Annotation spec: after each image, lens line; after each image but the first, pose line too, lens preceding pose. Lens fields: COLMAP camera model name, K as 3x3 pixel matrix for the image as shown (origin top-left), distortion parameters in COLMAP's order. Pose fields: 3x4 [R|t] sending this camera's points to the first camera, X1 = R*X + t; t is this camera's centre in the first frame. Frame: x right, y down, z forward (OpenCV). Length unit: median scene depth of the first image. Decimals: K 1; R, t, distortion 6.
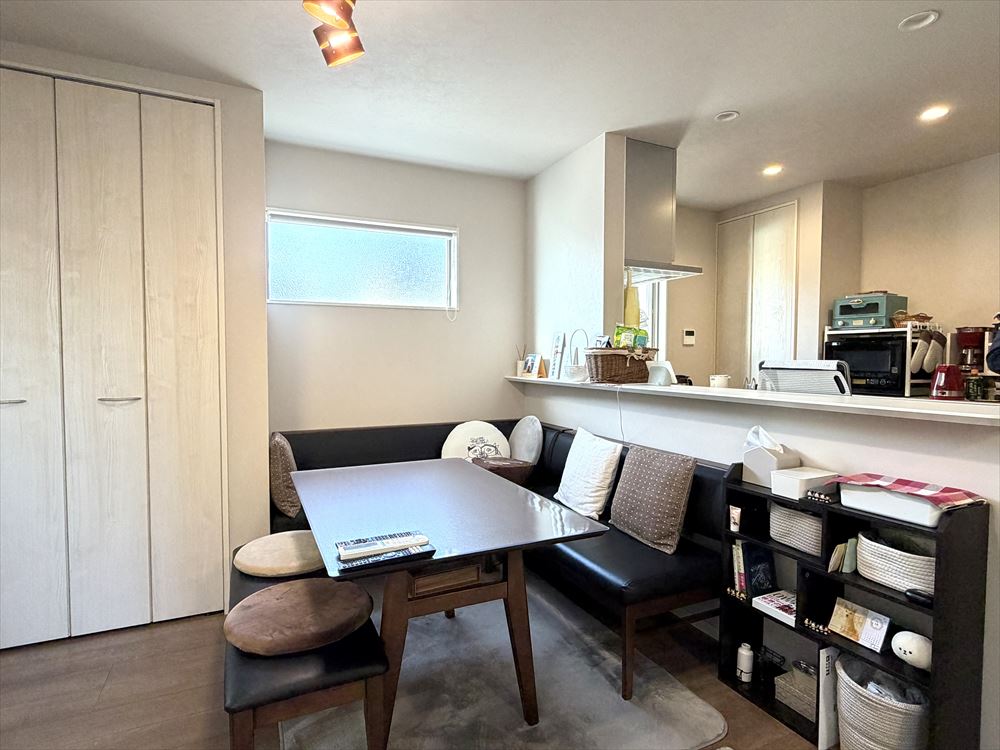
lens RADIAL K [[530.2, 0, 499.3], [0, 530.2, 378.5], [0, 0, 1]] dist [0.000573, -0.000028]
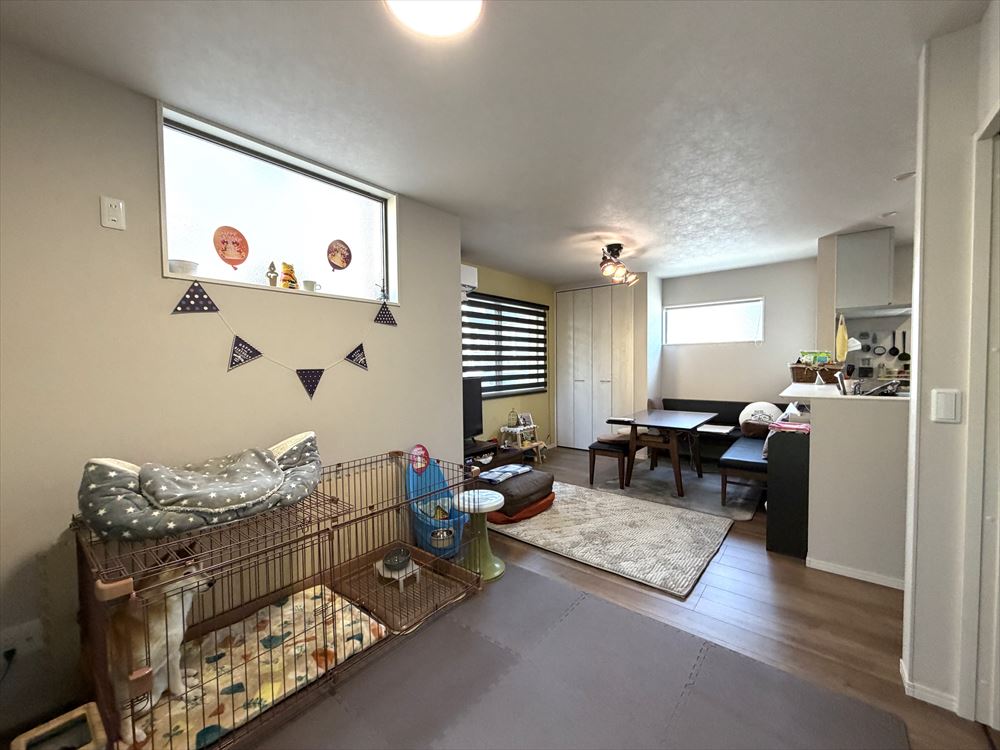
lens RADIAL K [[398.5, 0, 496.8], [0, 398.5, 377.1], [0, 0, 1]] dist [-0.000291, 0.000207]
pose [[0.428454, 0.025409, -0.903206, 1.080802], [-0.023151, 0.999585, 0.017138, -0.010428], [0.903267, 0.013568, 0.428864, -0.577641]]
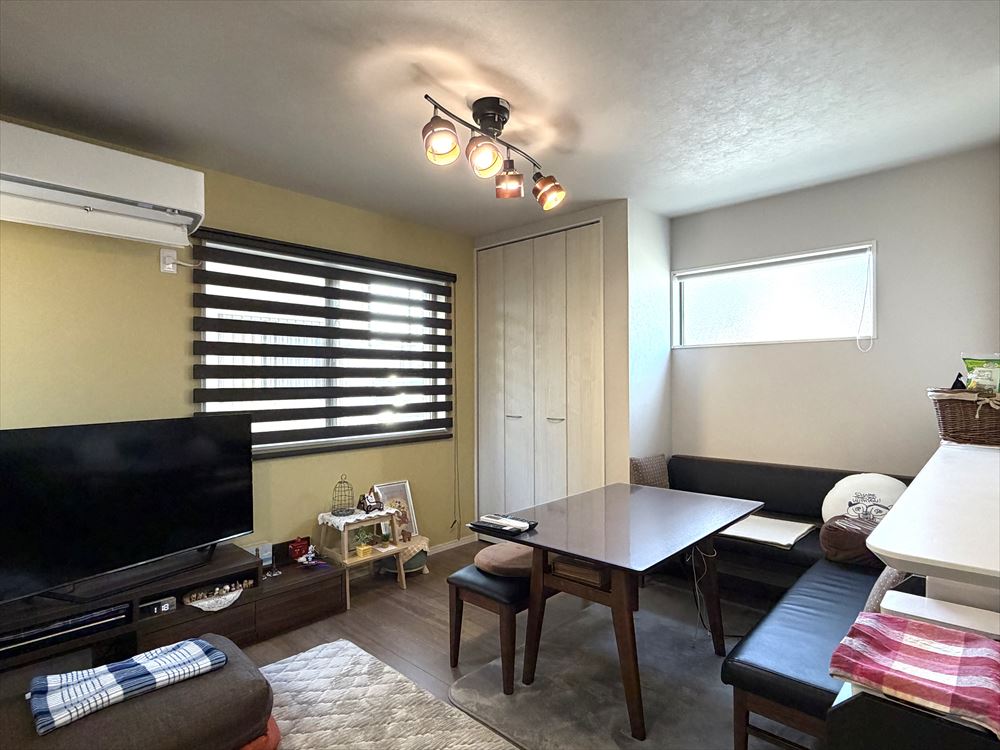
lens RADIAL K [[530.6, 0, 497.4], [0, 530.6, 379.6], [0, 0, 1]] dist [0.000329, 0.000944]
pose [[0.367048, -0.005298, -0.930187, 0.673510], [-0.030354, 0.999383, -0.017670, -0.043597], [0.929706, 0.034721, 0.366661, 0.205521]]
